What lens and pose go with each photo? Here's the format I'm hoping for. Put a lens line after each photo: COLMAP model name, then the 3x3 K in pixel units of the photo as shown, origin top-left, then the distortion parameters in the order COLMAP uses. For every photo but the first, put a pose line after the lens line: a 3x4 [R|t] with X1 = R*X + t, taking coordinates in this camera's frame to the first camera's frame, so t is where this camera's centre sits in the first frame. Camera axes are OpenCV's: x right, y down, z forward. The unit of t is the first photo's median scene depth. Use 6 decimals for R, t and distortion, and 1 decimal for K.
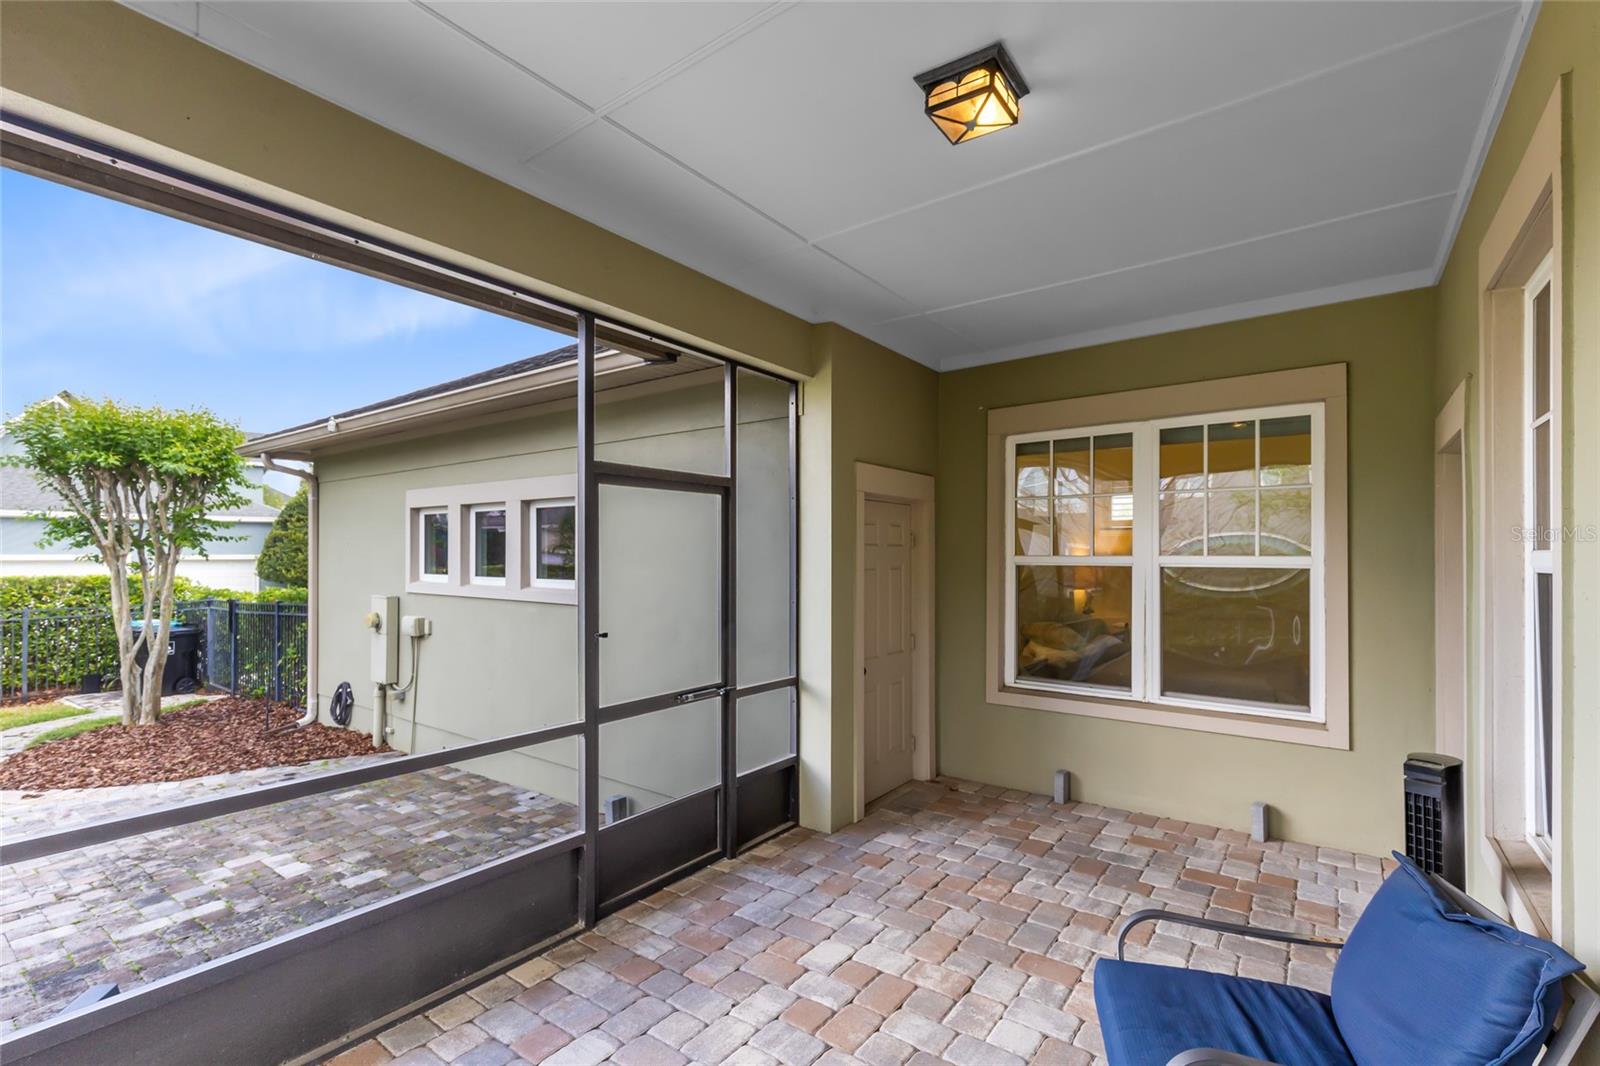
lens RADIAL K [[731.9, 0, 801.1], [0, 731.9, 555.6], [0, 0, 1]] dist [-0.000661, 0.000512]
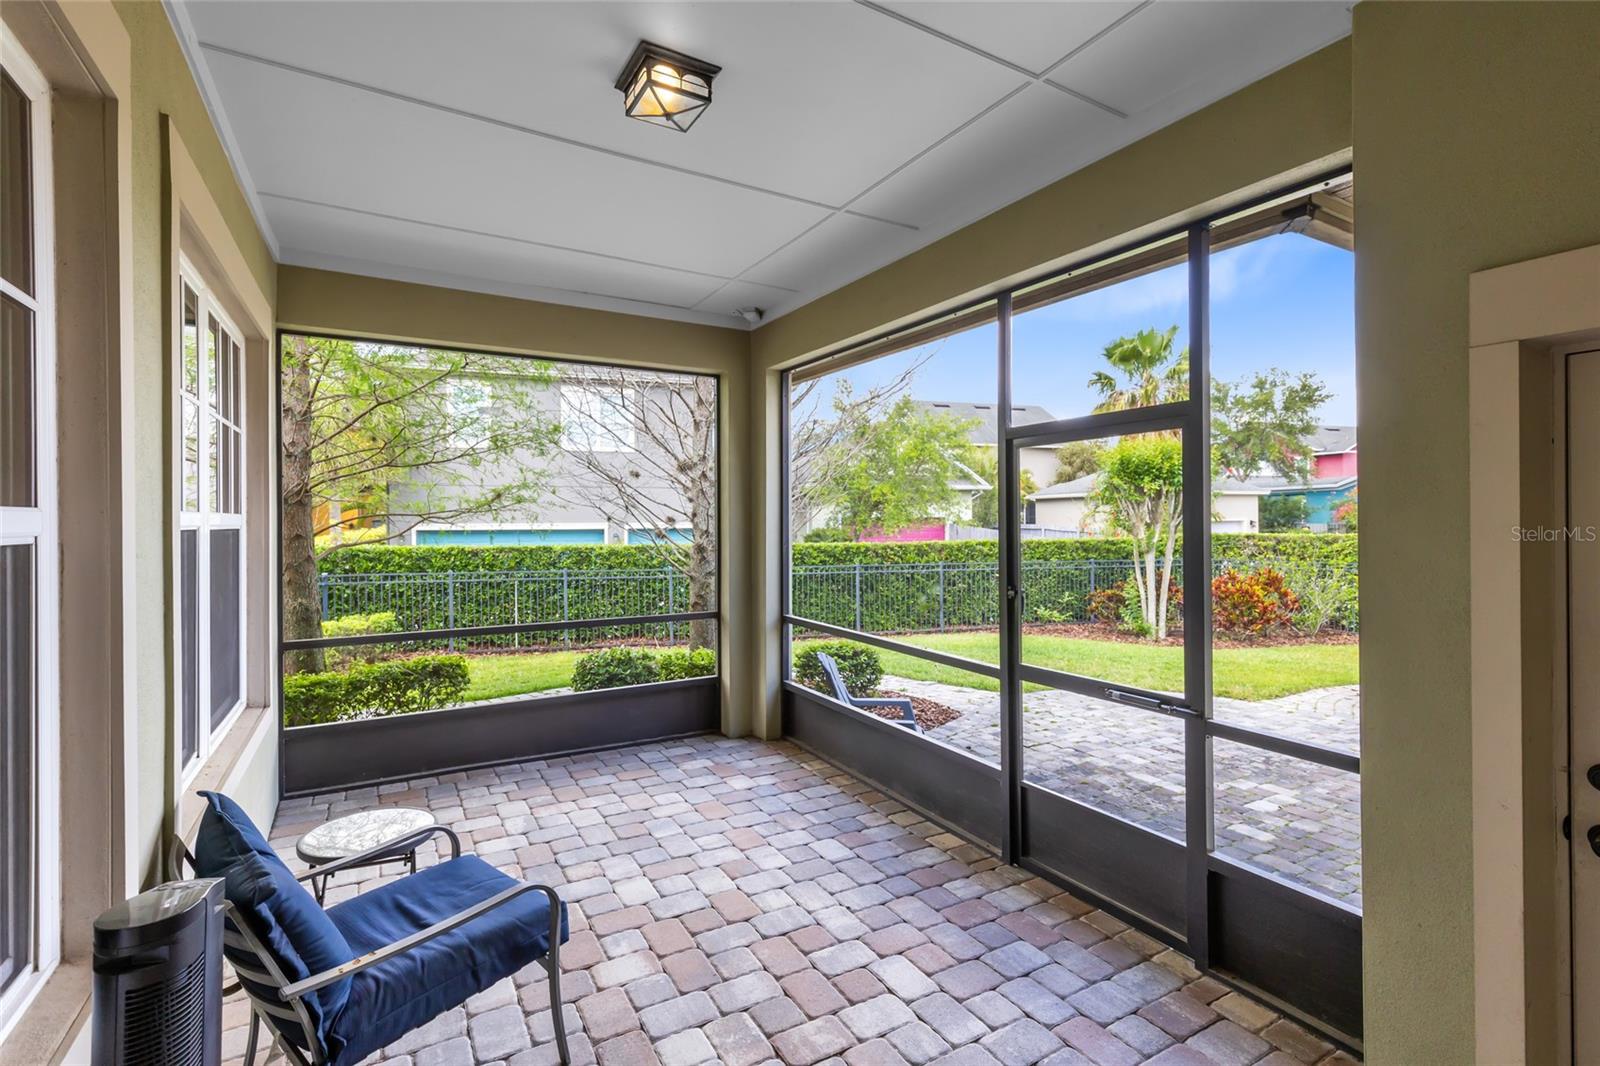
lens RADIAL K [[731.9, 0, 796.8], [0, 731.9, 524.3], [0, 0, 1]] dist [-0.000661, 0.000512]
pose [[-0.416338, 0.006468, -0.909187, 0.700400], [0.005595, 0.999974, 0.004551, 0.002758], [0.909193, -0.003192, -0.416363, 0.998774]]
